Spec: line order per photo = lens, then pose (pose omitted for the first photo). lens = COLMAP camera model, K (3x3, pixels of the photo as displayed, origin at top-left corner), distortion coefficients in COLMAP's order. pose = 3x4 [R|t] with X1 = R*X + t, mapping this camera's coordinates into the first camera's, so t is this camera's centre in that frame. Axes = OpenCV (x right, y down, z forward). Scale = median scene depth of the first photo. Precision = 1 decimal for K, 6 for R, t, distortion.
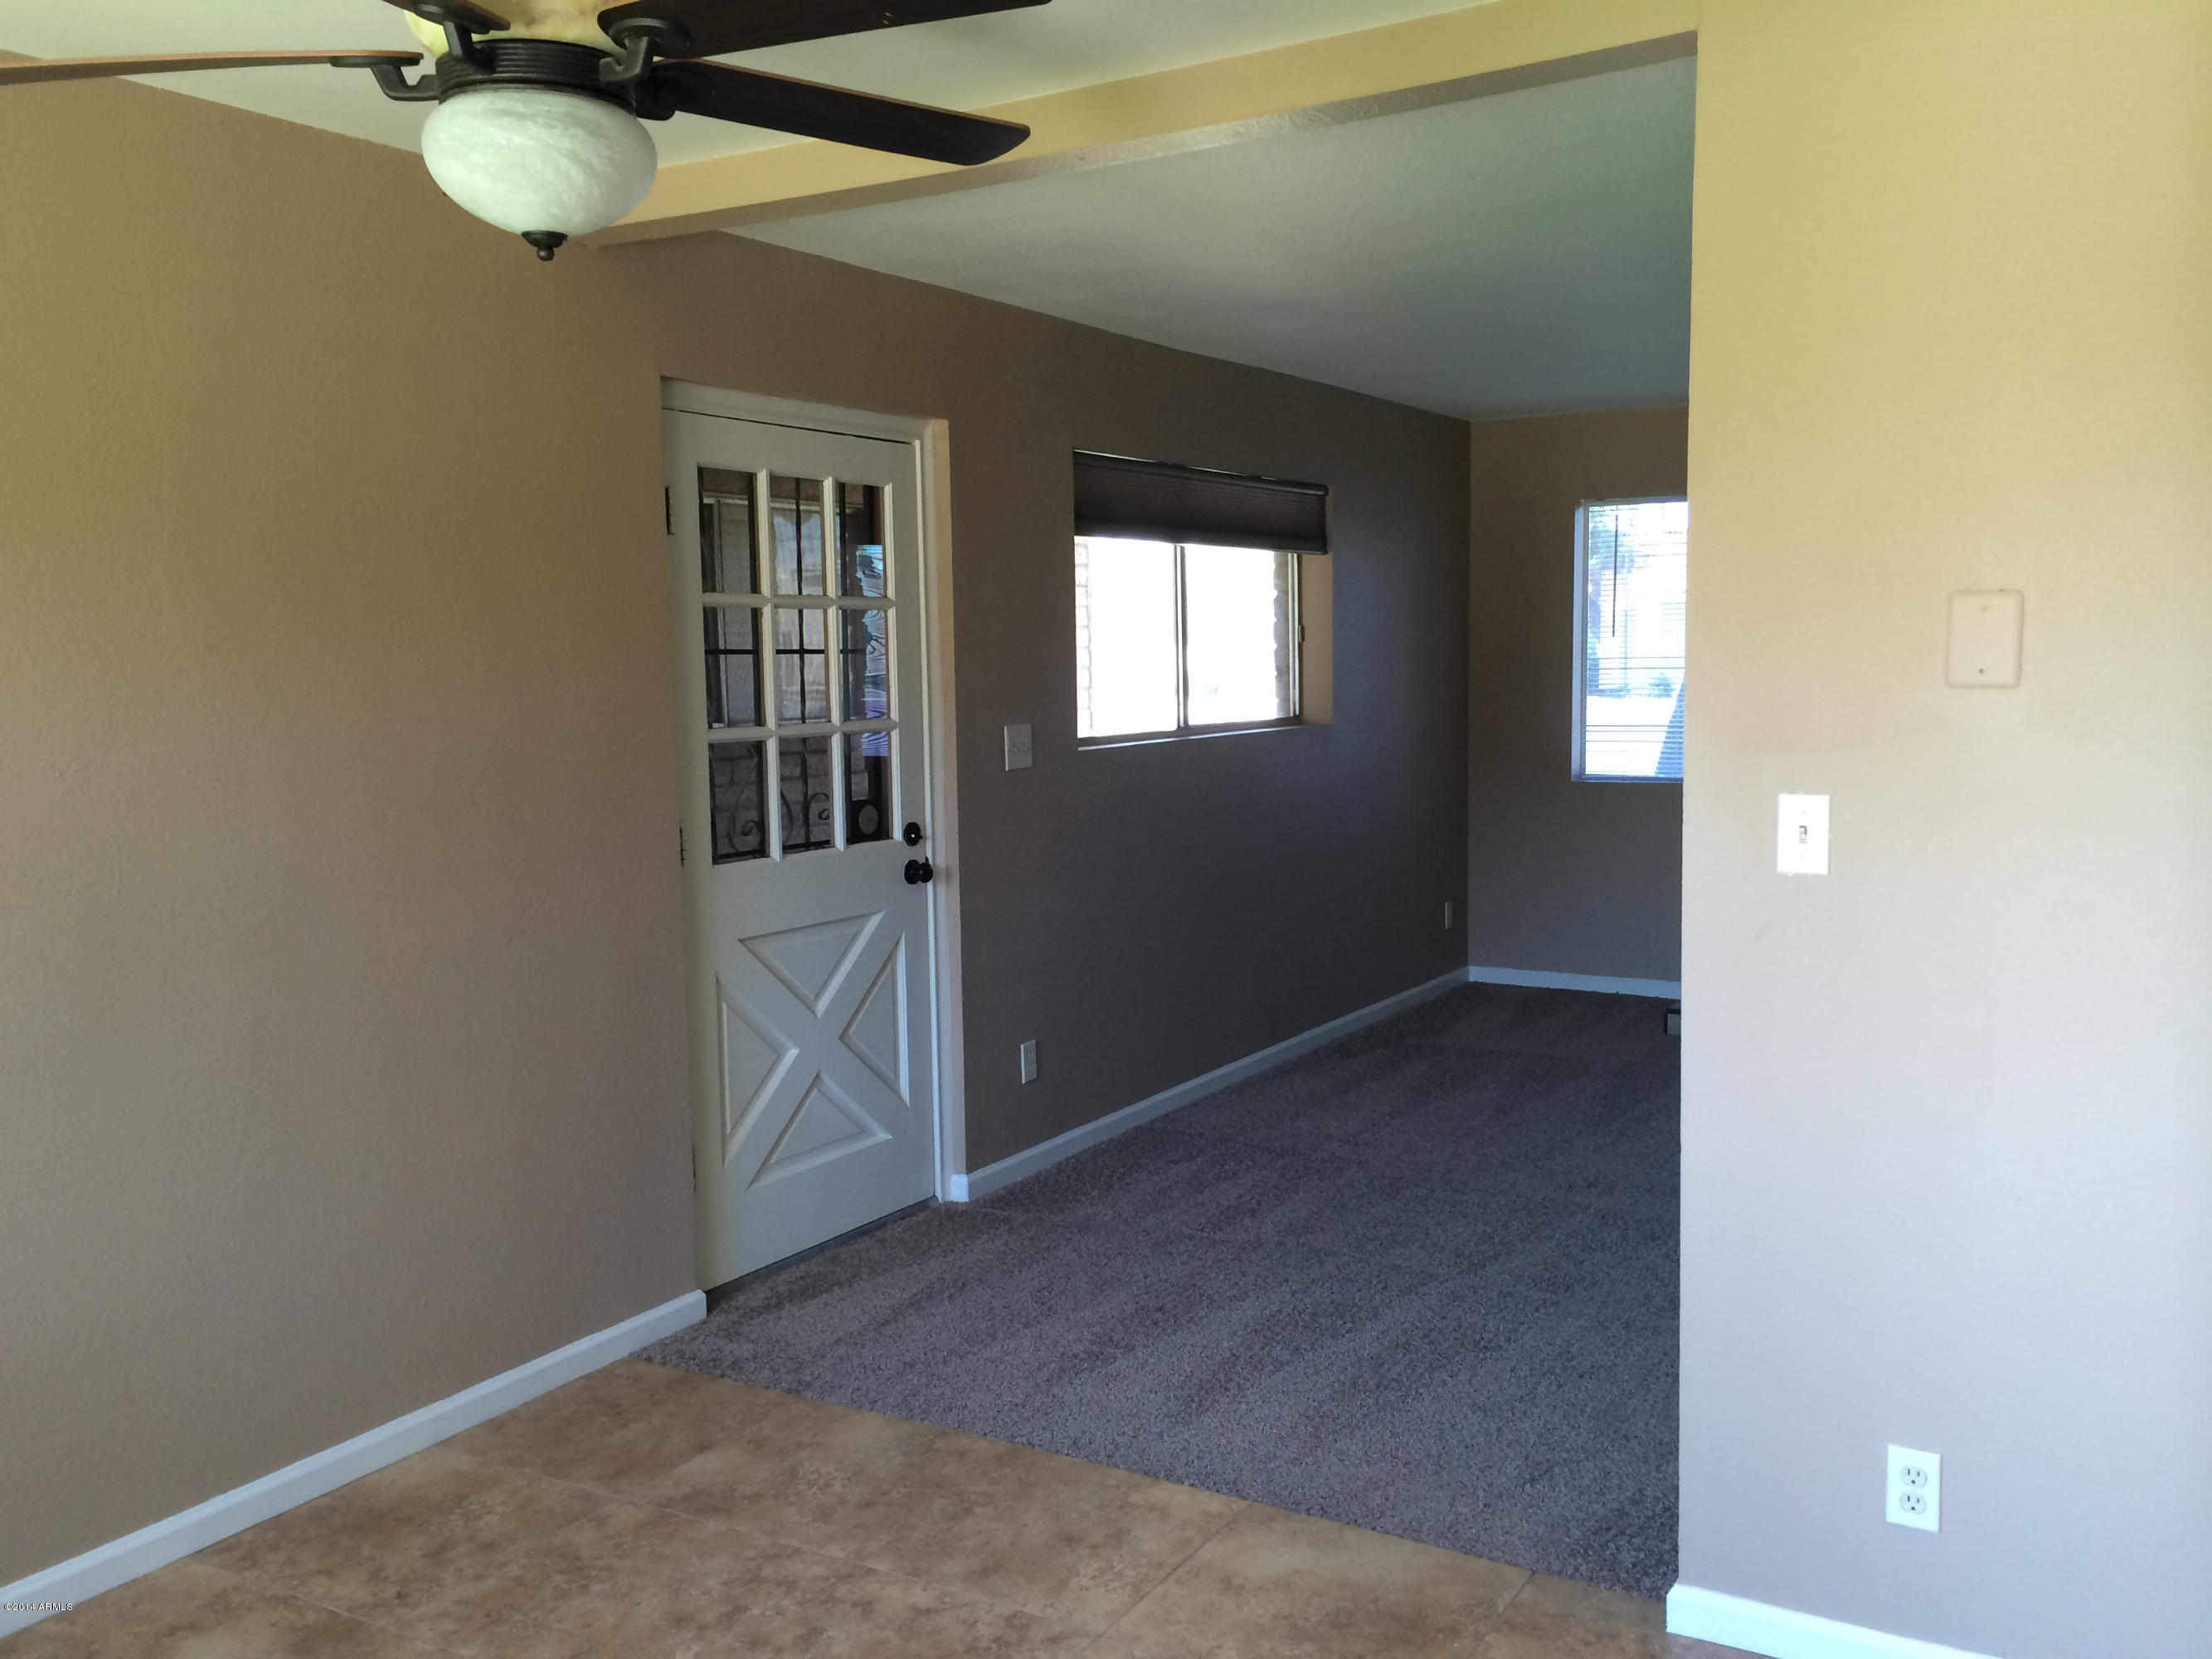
lens RADIAL K [[1914.0, 0, 1106.0], [0, 1914.0, 829.5], [0, 0, 1]] dist [0.086287, -0.001983]
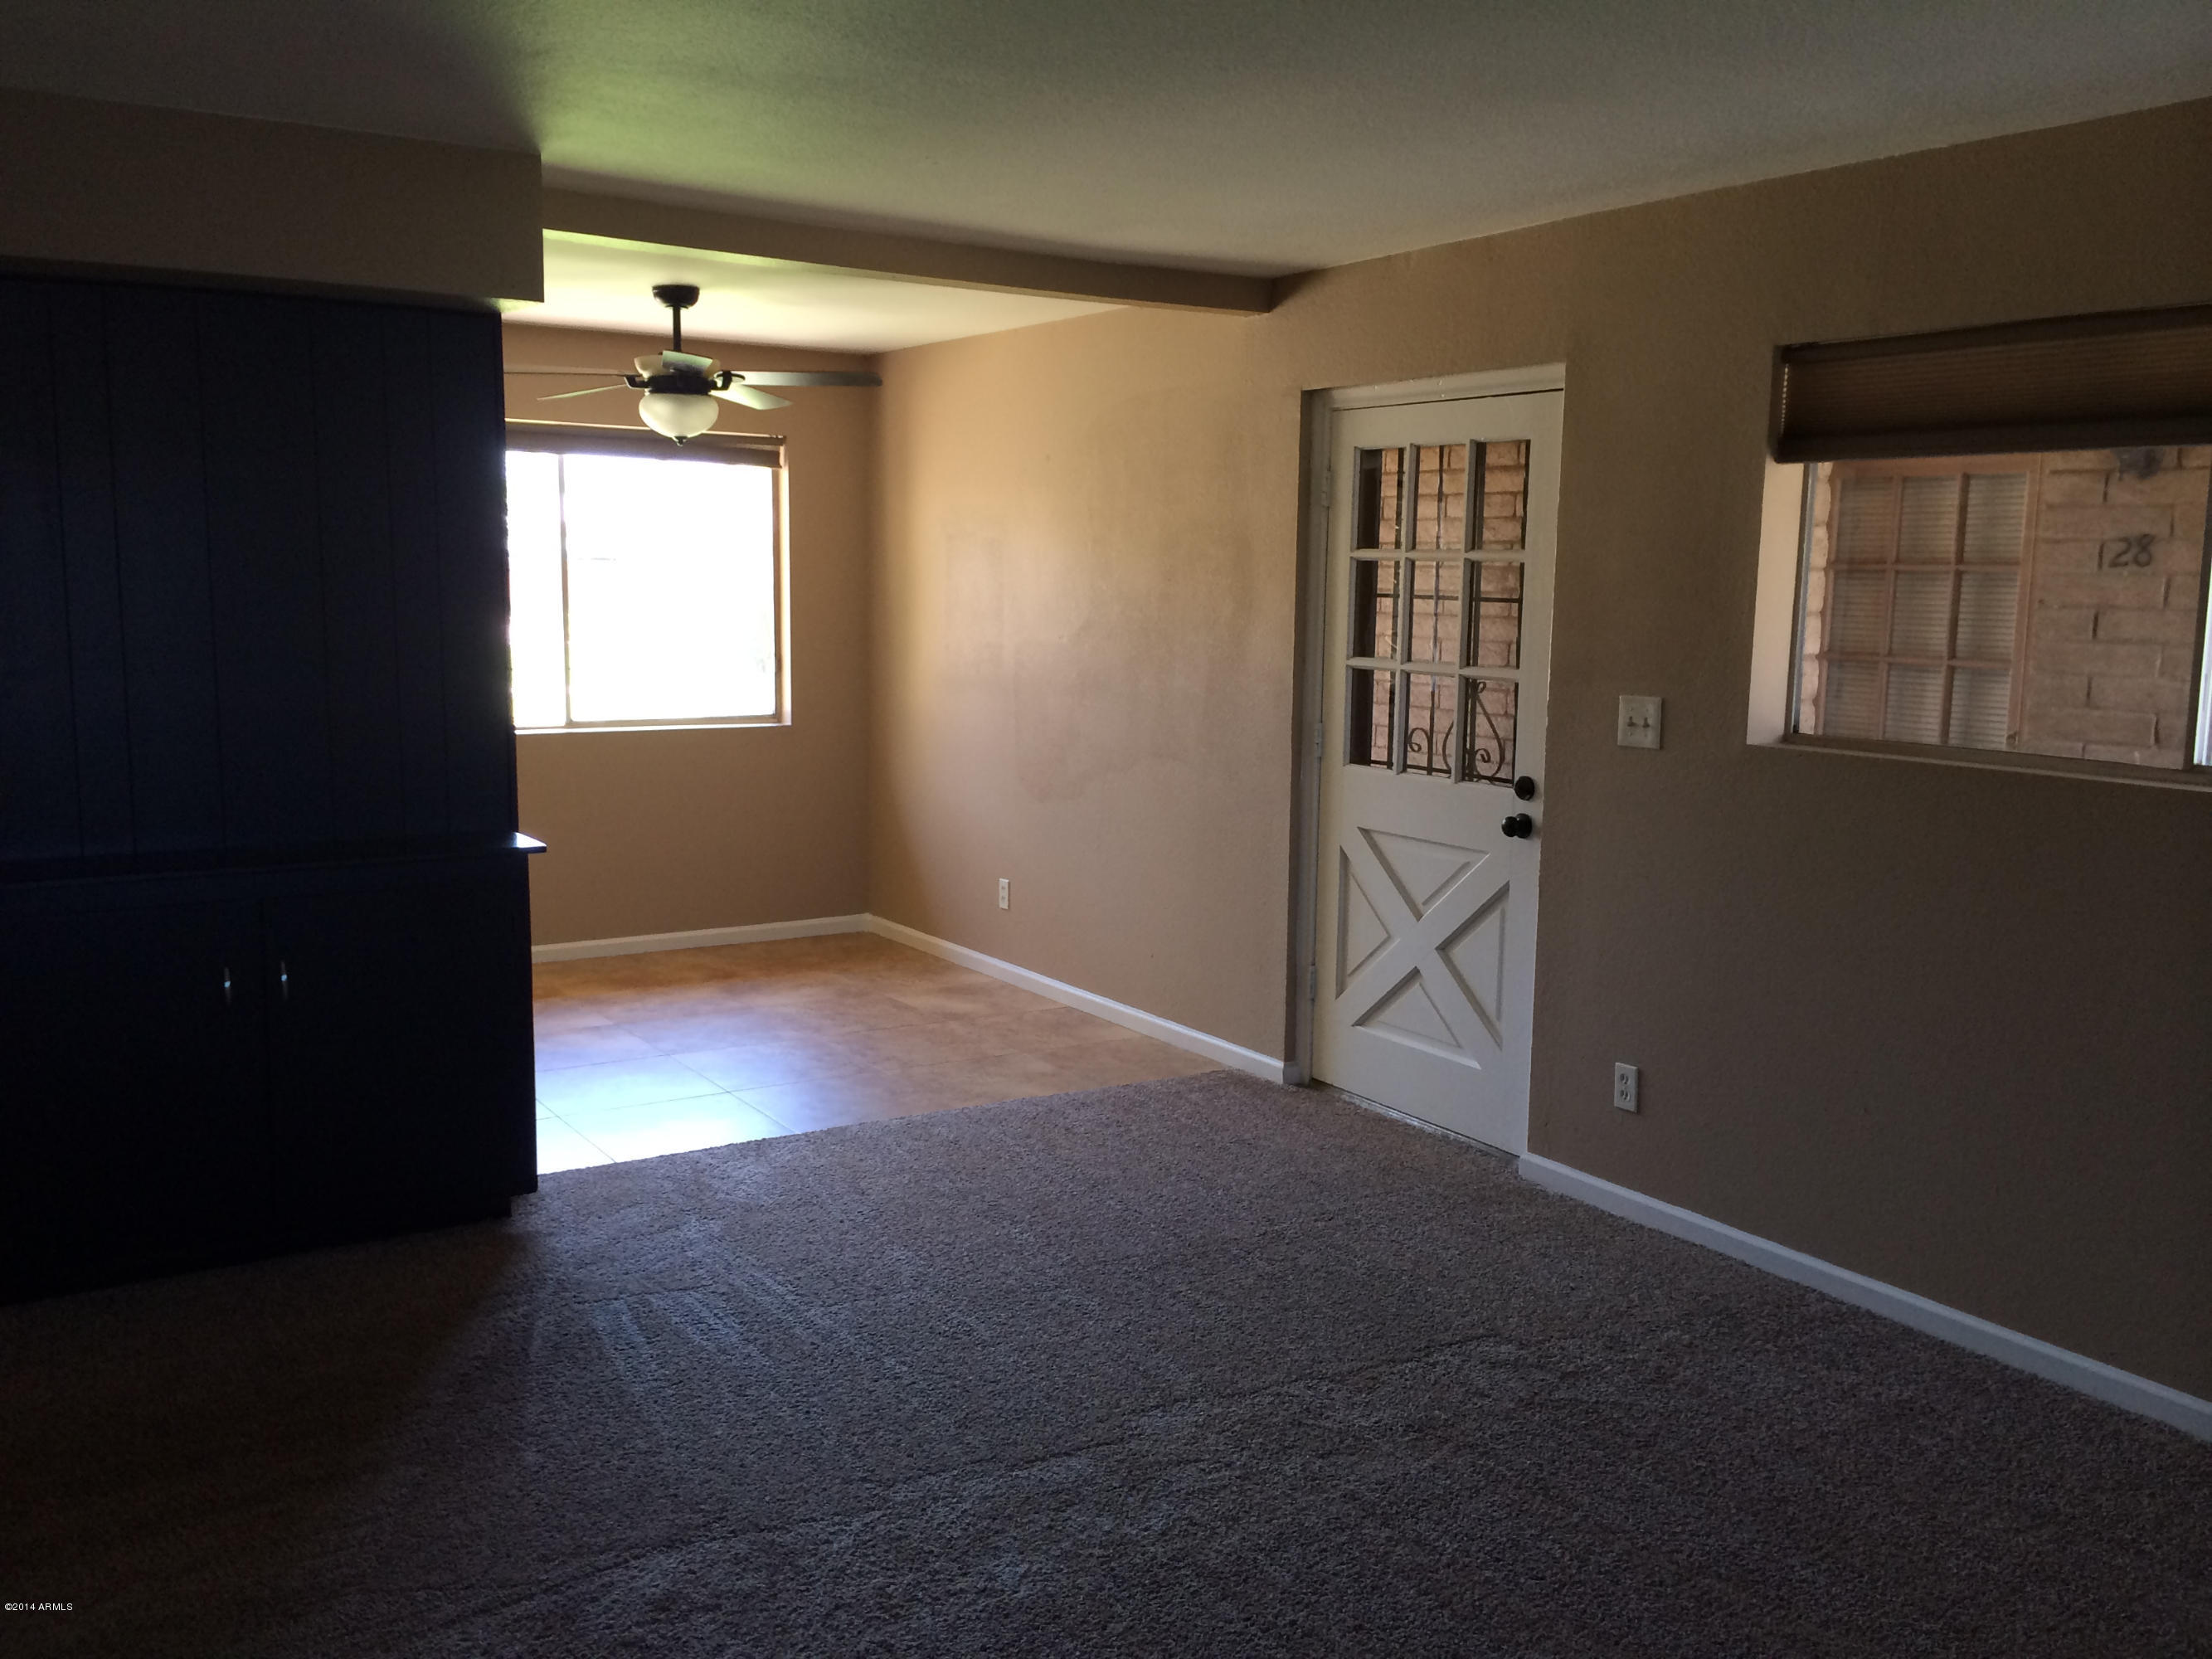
lens RADIAL K [[1914.0, 0, 1106.0], [0, 1914.0, 829.5], [0, 0, 1]] dist [0.086287, -0.001983]
pose [[-0.433919, 0.130594, -0.891437, 0.946937], [-0.097341, 0.976851, 0.190489, -0.155449], [0.895678, 0.169430, -0.411163, 1.297564]]
